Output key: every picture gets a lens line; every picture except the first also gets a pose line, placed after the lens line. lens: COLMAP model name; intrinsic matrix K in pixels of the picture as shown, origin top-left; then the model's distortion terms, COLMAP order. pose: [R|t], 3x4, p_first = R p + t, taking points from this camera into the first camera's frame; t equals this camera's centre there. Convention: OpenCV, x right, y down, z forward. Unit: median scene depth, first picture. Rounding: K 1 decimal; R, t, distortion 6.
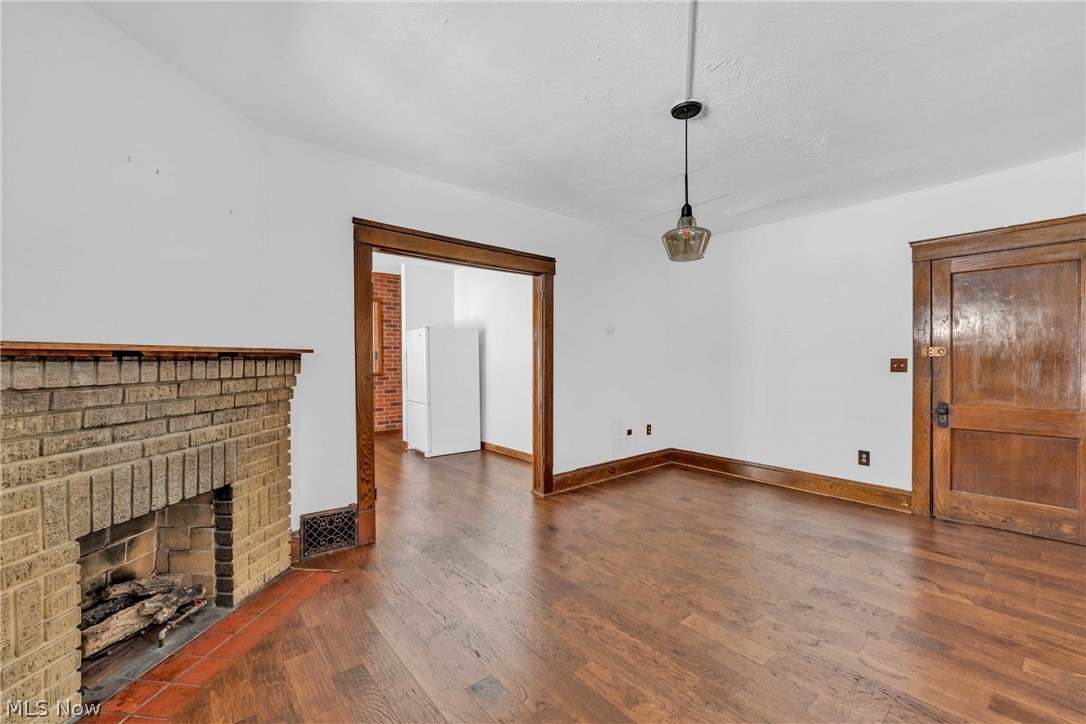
lens RADIAL K [[443.7, 0, 547.0], [0, 443.7, 366.4], [0, 0, 1]] dist [-0.003306, -0.000894]
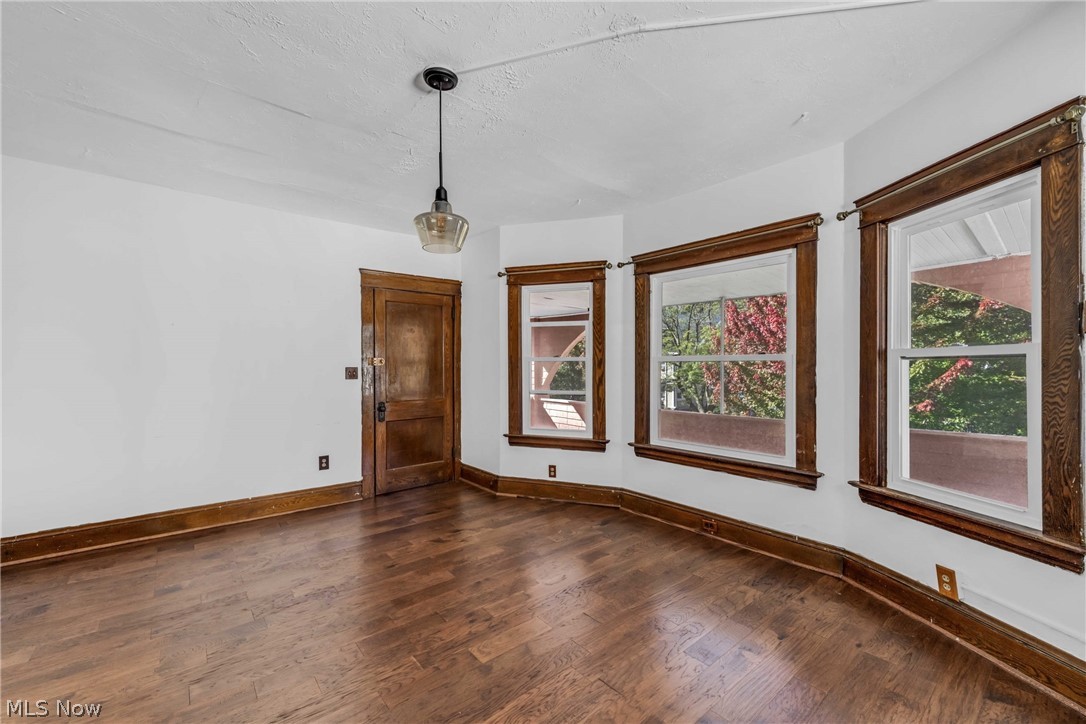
lens RADIAL K [[443.7, 0, 539.7], [0, 443.7, 364.0], [0, 0, 1]] dist [-0.003306, -0.000894]
pose [[0.006802, 0.007750, 0.999947, -0.349521], [0.021635, 0.999735, -0.007895, -0.006977], [-0.999743, 0.021688, 0.006632, 0.512728]]
